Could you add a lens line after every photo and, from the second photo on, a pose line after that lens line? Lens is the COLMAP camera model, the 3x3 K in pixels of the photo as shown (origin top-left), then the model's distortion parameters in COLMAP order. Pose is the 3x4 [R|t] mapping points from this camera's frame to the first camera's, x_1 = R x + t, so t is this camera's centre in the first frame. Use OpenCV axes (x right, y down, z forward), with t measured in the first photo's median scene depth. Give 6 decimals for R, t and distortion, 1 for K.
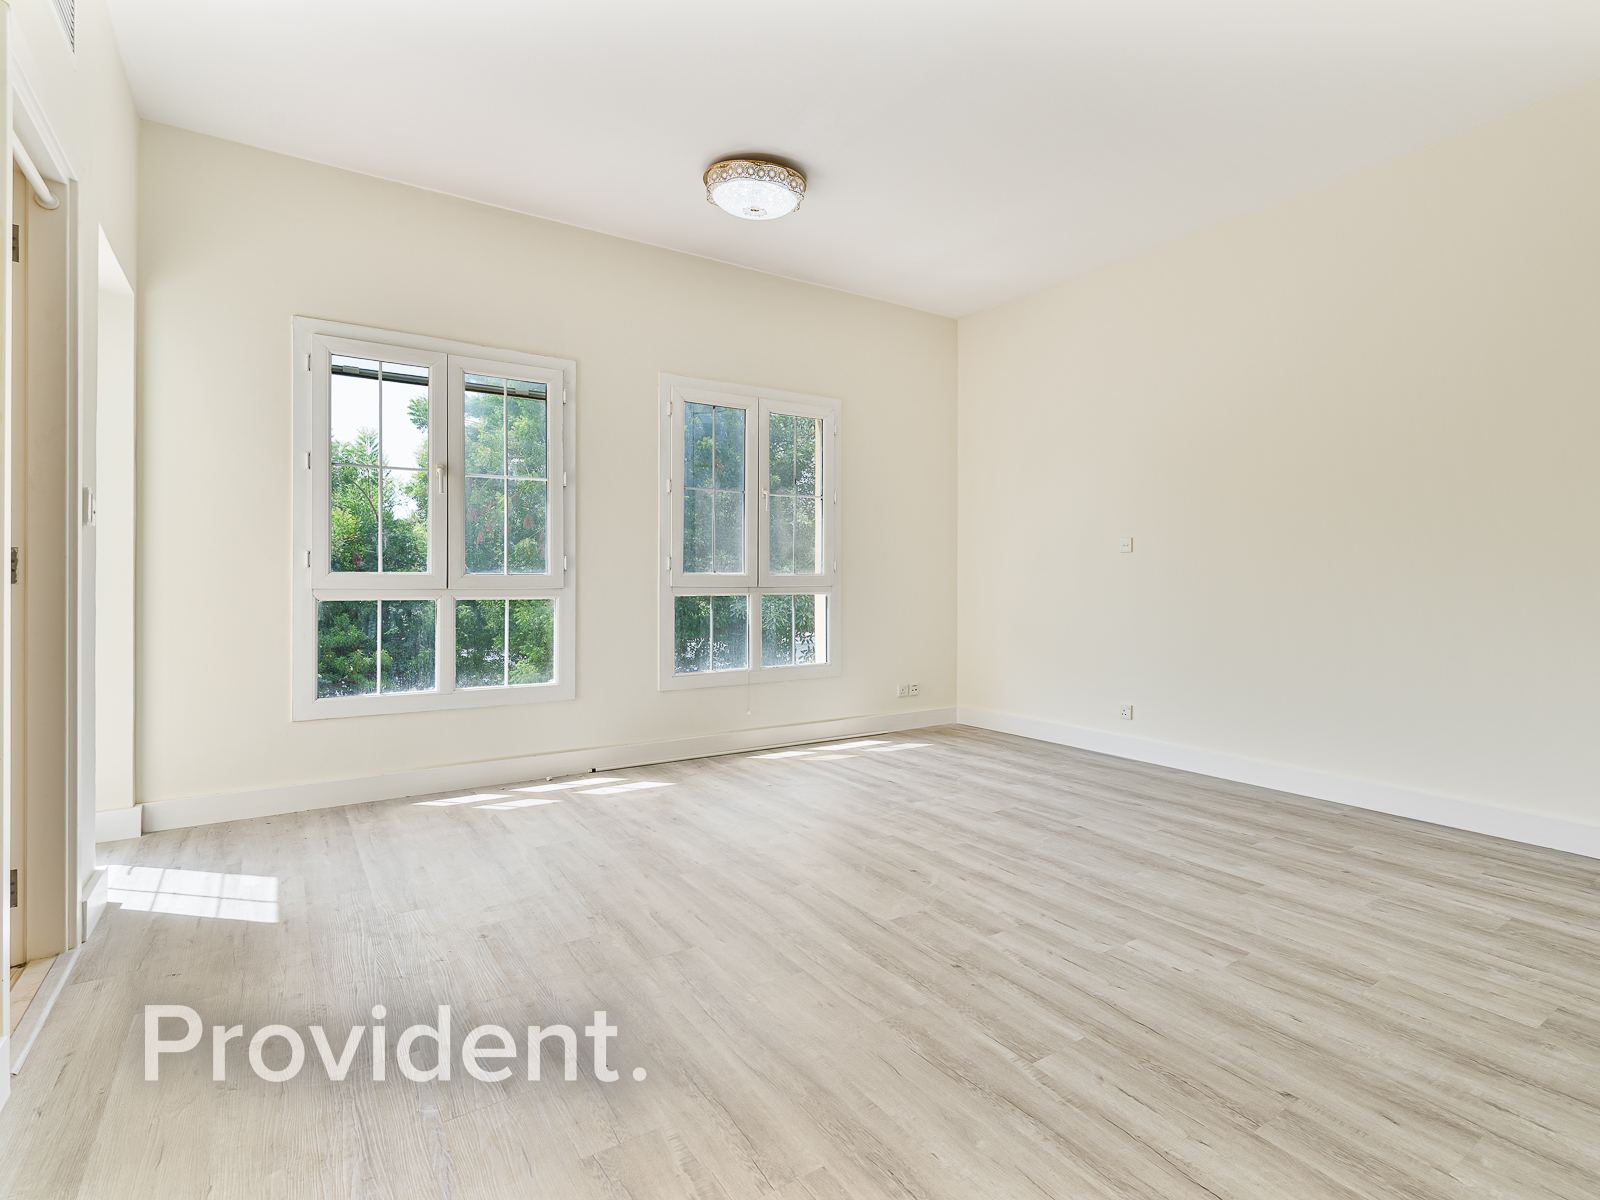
lens RADIAL K [[860.2, 0, 800.0], [0, 860.2, 590.6], [0, 0, 1]] dist [-0.010739, 0.001610]
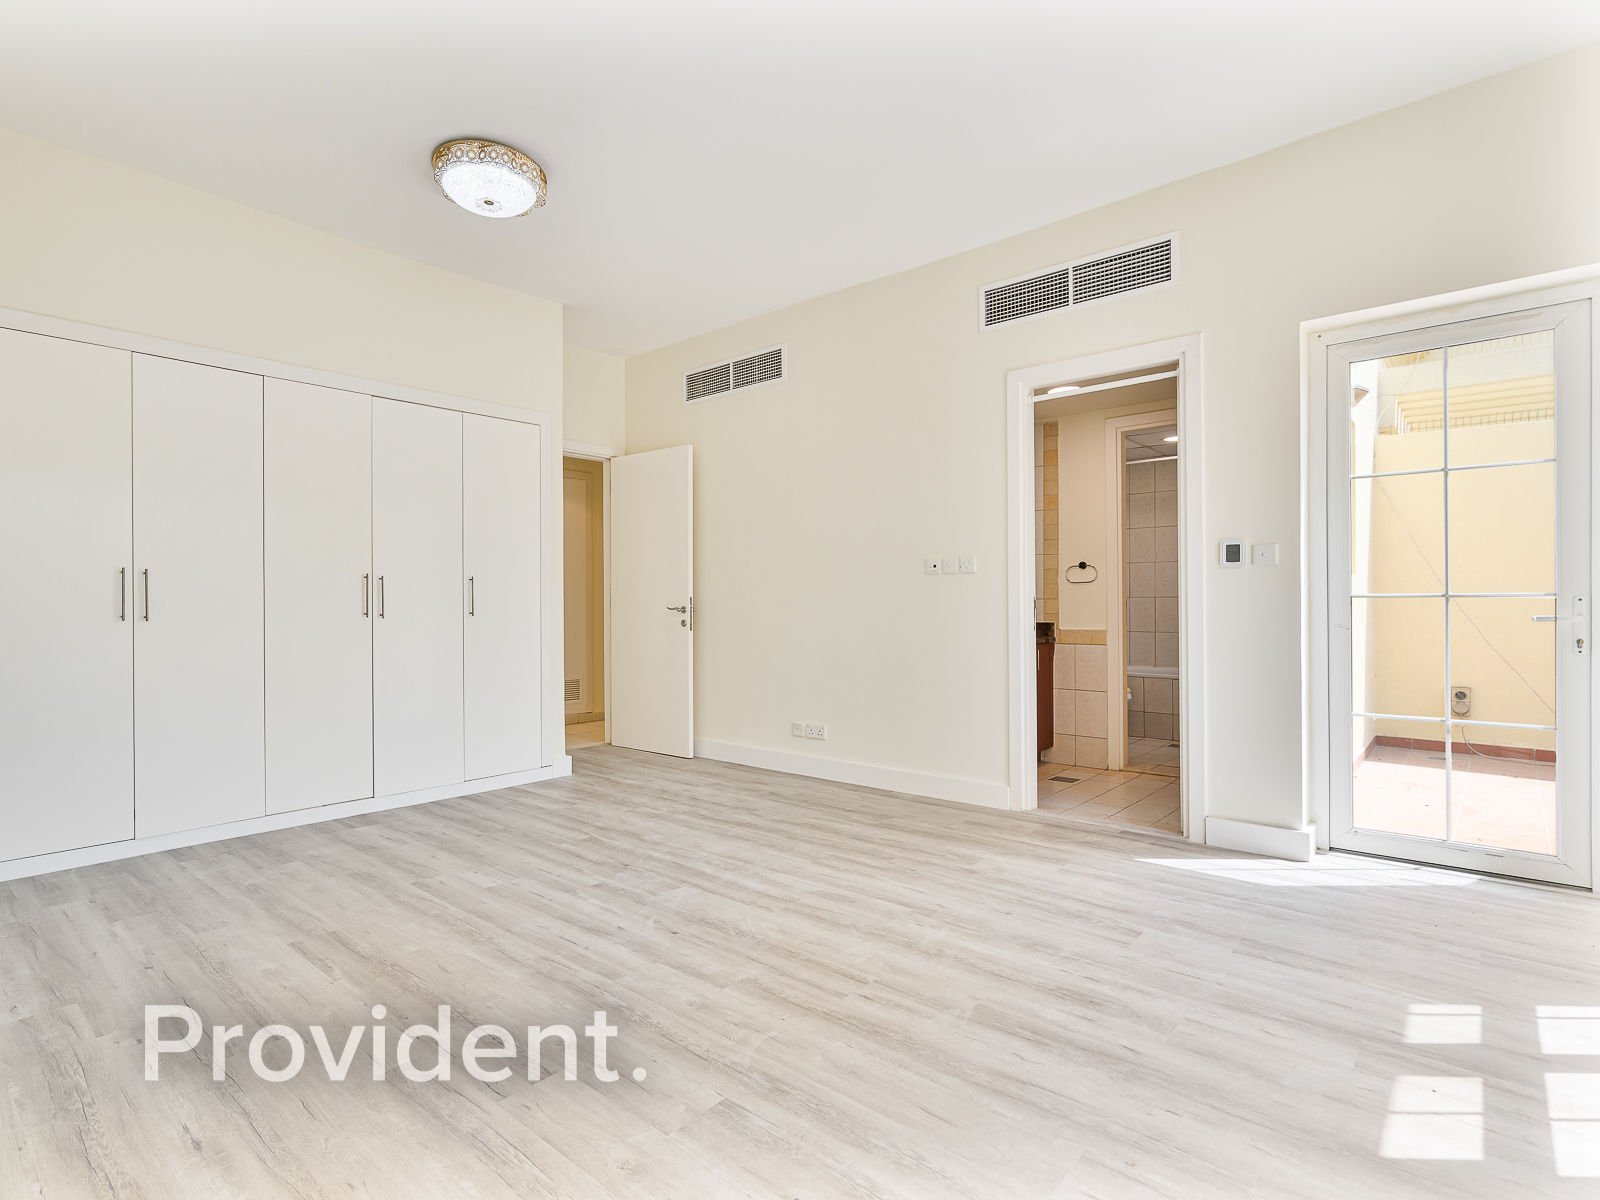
lens RADIAL K [[860.2, 0, 800.6], [0, 860.2, 601.6], [0, 0, 1]] dist [-0.010739, 0.001610]
pose [[-0.928904, 0.003024, -0.370309, 0.408761], [-0.002093, 0.999908, 0.013415, -0.038604], [0.370316, 0.013237, -0.928812, 2.249086]]
